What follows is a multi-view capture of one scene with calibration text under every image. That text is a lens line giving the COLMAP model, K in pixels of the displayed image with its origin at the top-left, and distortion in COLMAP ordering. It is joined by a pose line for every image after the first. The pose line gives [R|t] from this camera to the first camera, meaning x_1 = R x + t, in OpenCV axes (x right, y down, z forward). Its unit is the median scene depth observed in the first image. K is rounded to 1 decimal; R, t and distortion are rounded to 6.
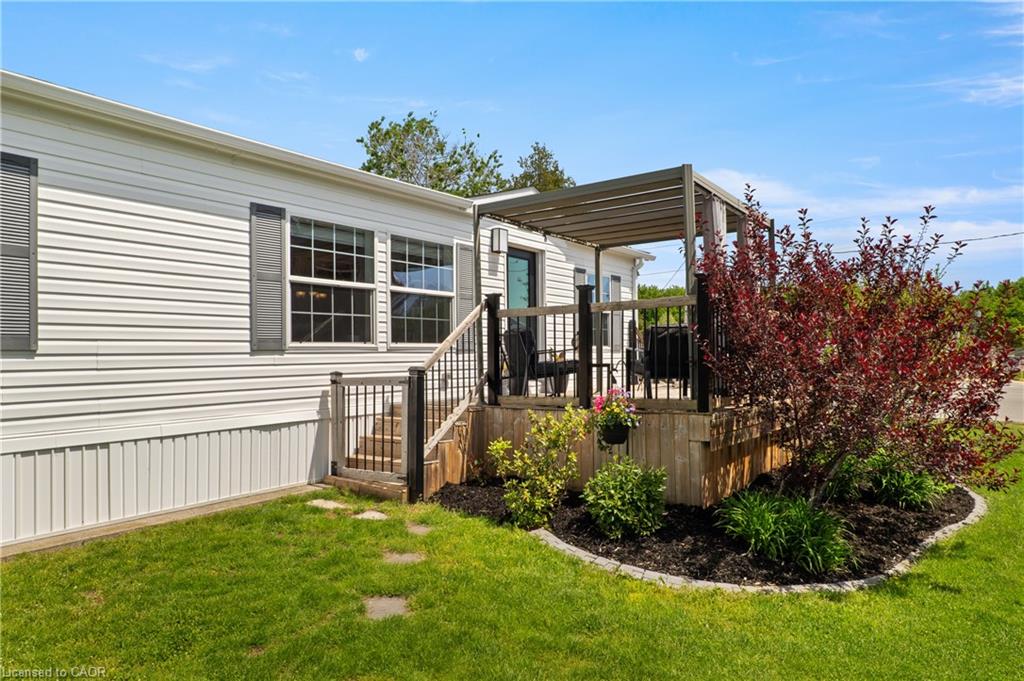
lens RADIAL K [[665.2, 0, 515.3], [0, 665.2, 341.5], [0, 0, 1]] dist [-0.000301, 0.001236]
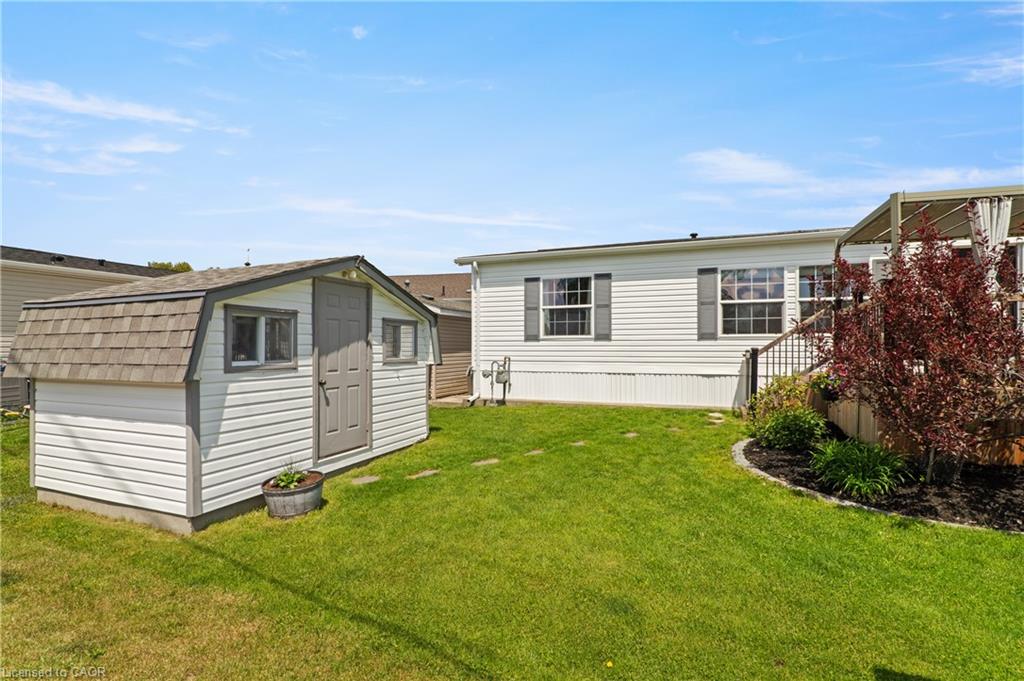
lens RADIAL K [[485.2, 0, 511.6], [0, 485.2, 344.7], [0, 0, 1]] dist [0.000619, 0.000216]
pose [[0.233821, 0.007101, -0.972254, 0.934682], [0.013484, 0.999853, 0.010546, 0.008659], [0.972186, -0.015576, 0.233691, 0.055247]]
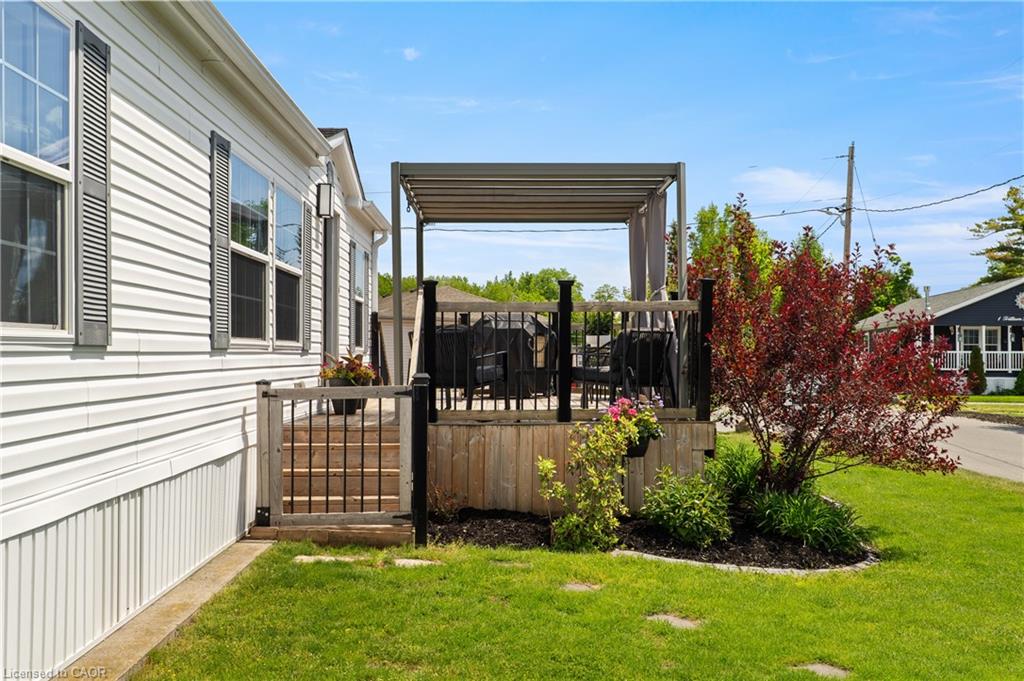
lens RADIAL K [[1007.3, 0, 511.4], [0, 1007.3, 341.8], [0, 0, 1]] dist [0.004748, 0.000000]
pose [[0.796213, 0.021579, 0.604631, -0.747435], [-0.025216, 0.999679, -0.002473, 0.001112], [-0.604490, -0.013277, 0.796502, -0.008980]]
